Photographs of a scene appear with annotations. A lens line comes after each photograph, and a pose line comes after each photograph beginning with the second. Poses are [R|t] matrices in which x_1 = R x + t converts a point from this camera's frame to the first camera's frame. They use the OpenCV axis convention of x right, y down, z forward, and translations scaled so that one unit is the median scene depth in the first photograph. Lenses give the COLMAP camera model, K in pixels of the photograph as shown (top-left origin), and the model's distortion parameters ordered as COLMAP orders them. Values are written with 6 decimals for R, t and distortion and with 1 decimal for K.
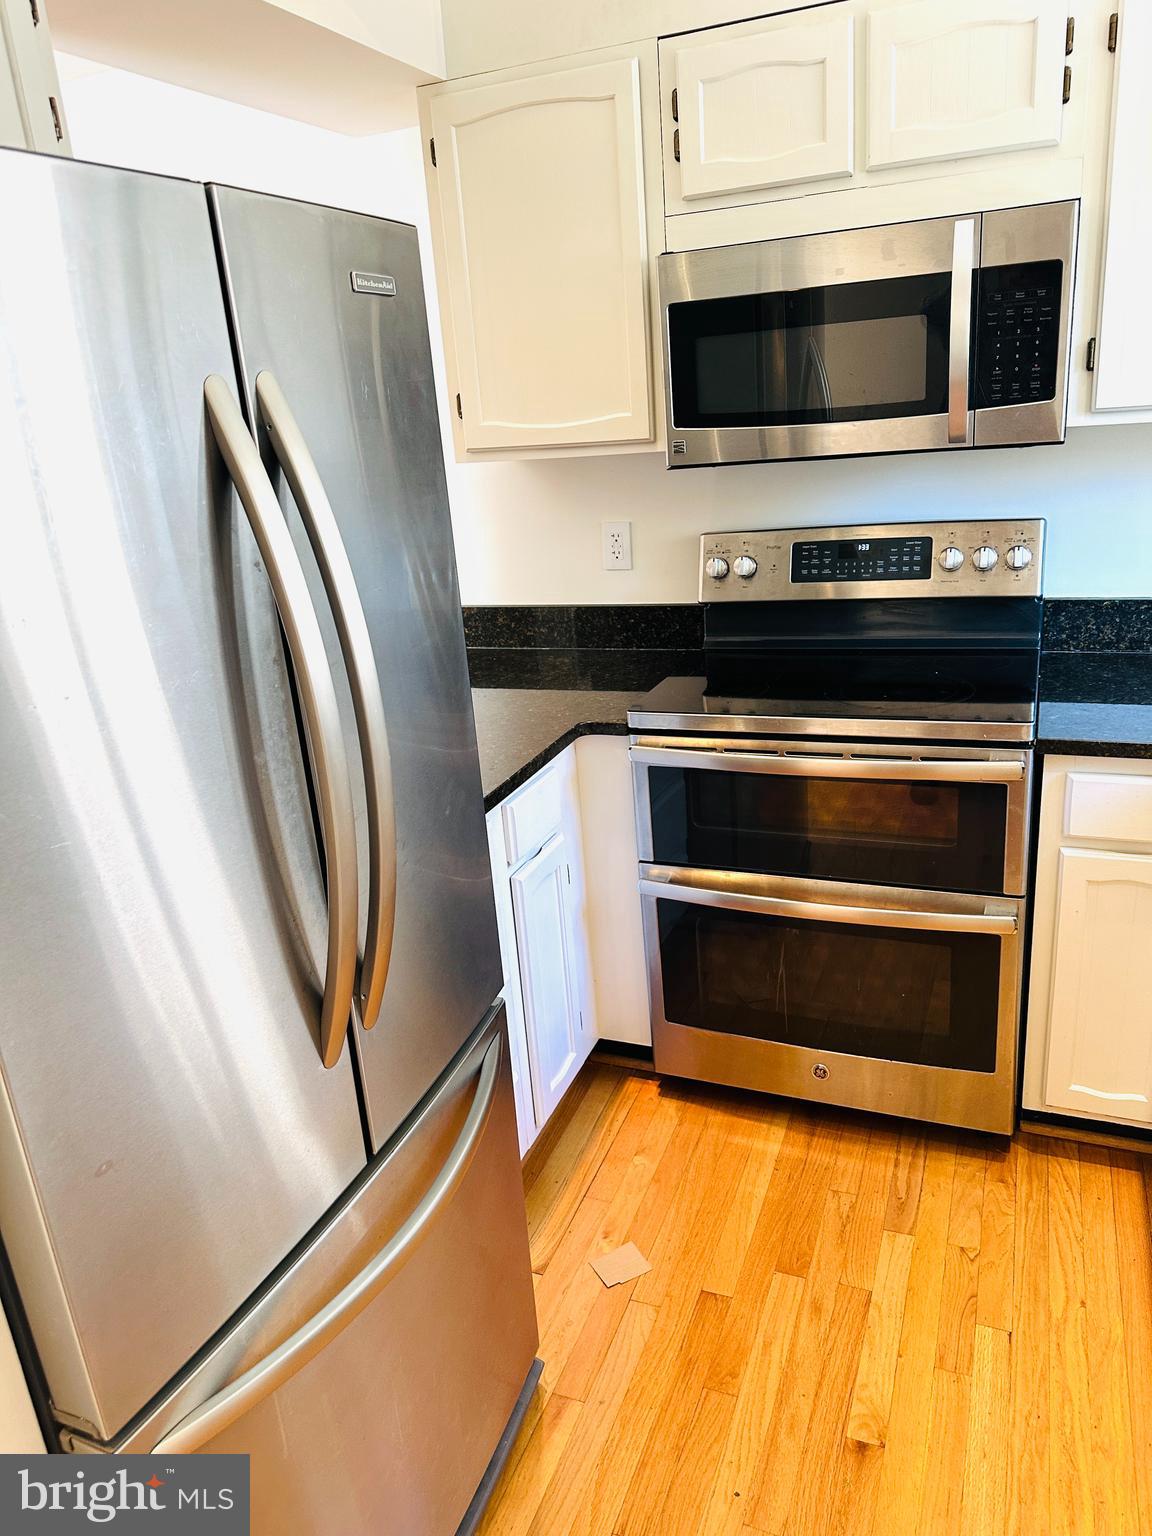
lens RADIAL K [[1096.0, 0, 577.8], [0, 1096.0, 773.4], [0, 0, 1]] dist [0.047912, -0.041514]
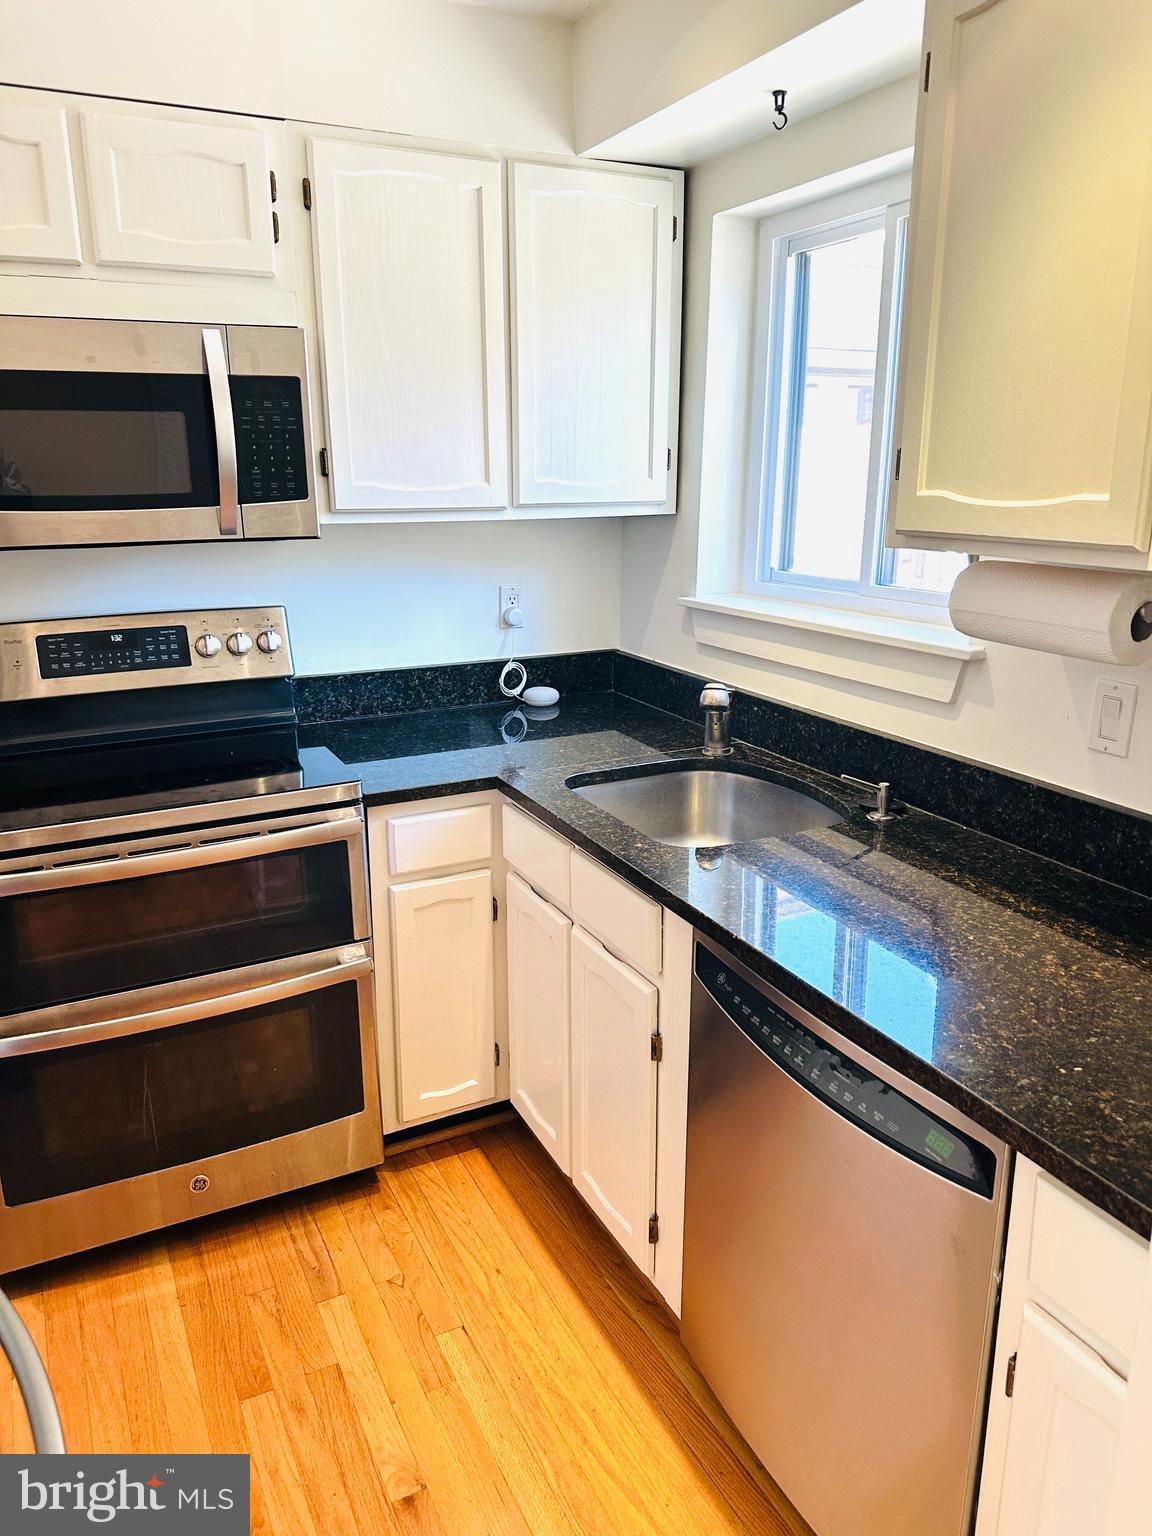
lens RADIAL K [[1077.2, 0, 576.0], [0, 1077.2, 768.0], [0, 0, 1]] dist [0.062109, -0.063329]
pose [[0.666683, -0.133364, 0.733312, -0.221573], [0.200723, 0.979638, -0.004323, -0.009328], [-0.717805, 0.150075, 0.679878, 0.089334]]
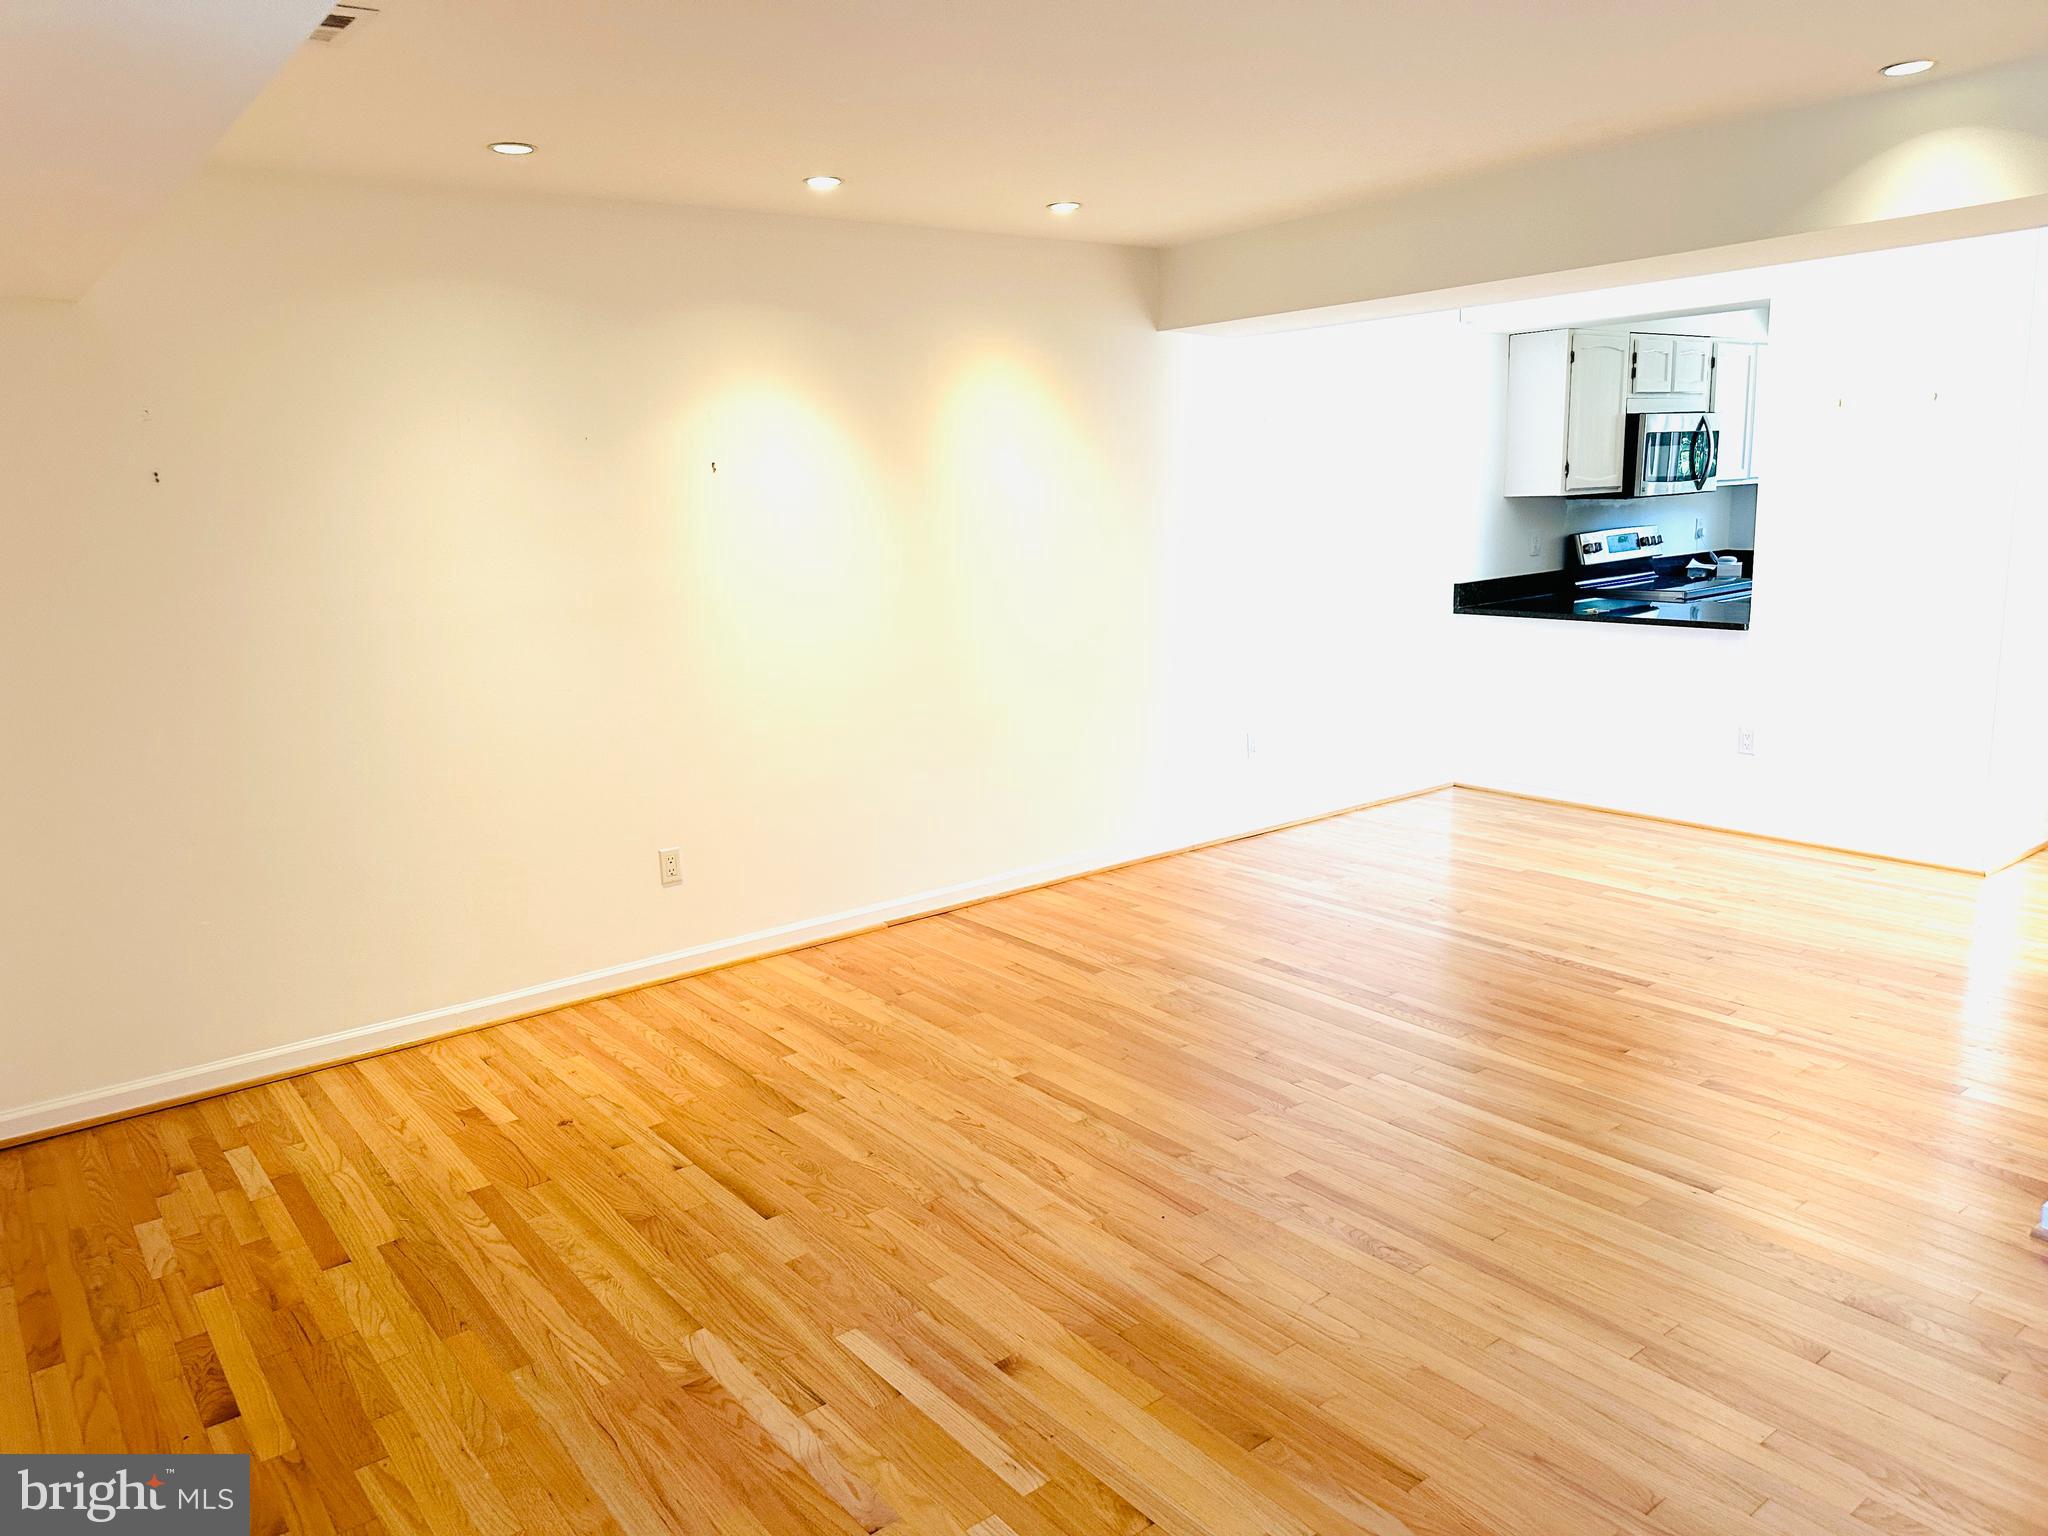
lens RADIAL K [[1436.2, 0, 1026.1], [0, 1436.2, 764.7], [0, 0, 1]] dist [0.062109, -0.063329]
pose [[0.516421, -0.106705, 0.849660, -3.518005], [0.278927, 0.959057, -0.049087, 0.060841], [-0.809635, 0.262342, 0.525041, 0.621044]]
